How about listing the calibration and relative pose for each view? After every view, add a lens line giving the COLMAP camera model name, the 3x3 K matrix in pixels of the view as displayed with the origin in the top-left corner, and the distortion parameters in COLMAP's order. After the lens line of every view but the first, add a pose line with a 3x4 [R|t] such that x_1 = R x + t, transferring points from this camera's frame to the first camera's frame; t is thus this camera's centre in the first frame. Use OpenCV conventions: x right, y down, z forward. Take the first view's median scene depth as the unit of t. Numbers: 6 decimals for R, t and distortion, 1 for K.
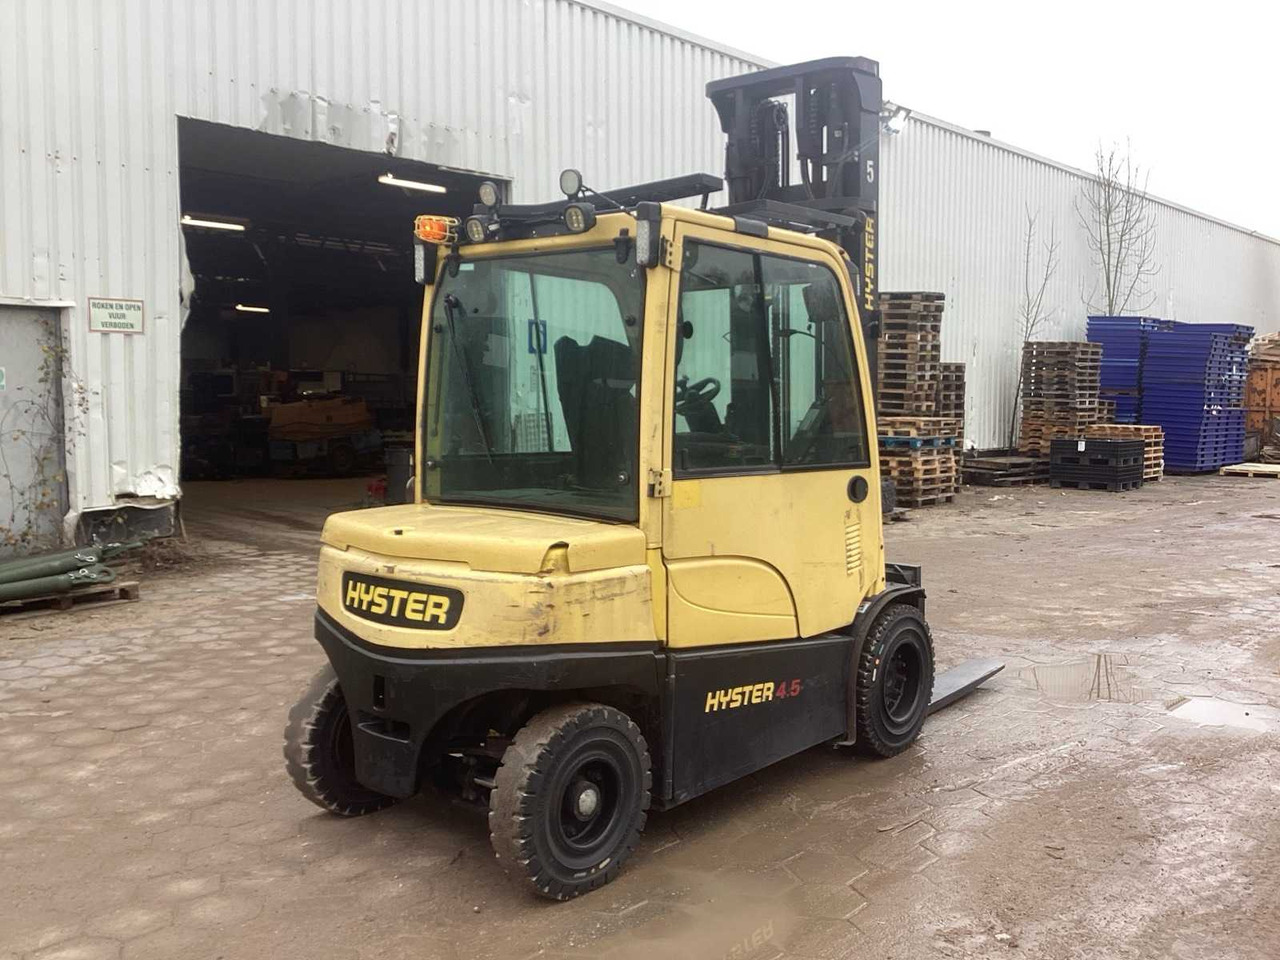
lens RADIAL K [[1160.9, 0, 640.0], [0, 1160.9, 480.0], [0, 0, 1]] dist [0.039767, -0.115113]
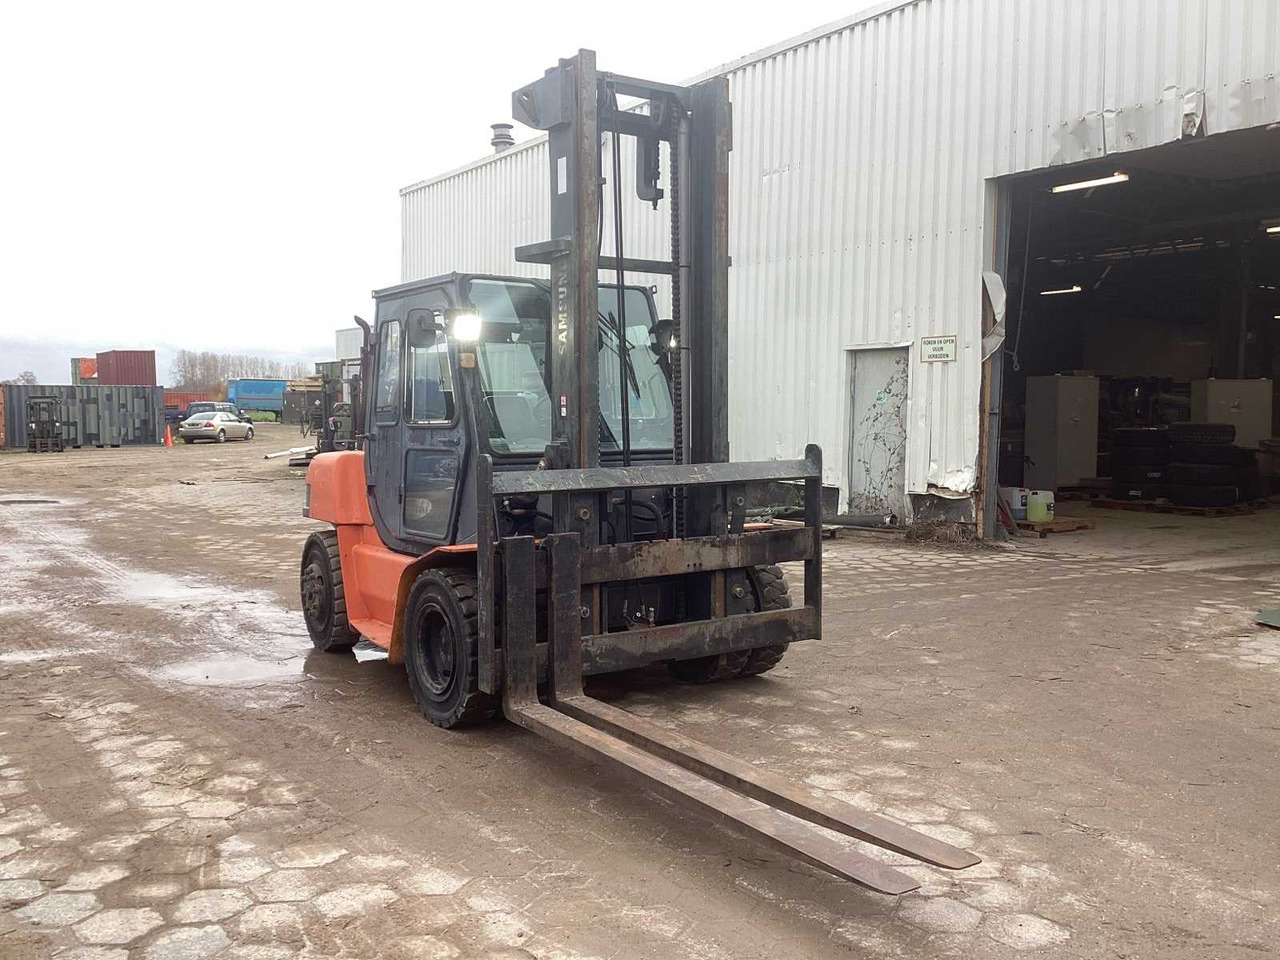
lens RADIAL K [[1160.9, 0, 640.0], [0, 1160.9, 480.0], [0, 0, 1]] dist [0.039767, -0.115113]
pose [[-0.276083, 0.062781, -0.959081, 0.910096], [-0.075342, 0.993380, 0.086715, -0.081732], [0.958176, 0.096199, -0.269525, 1.037067]]
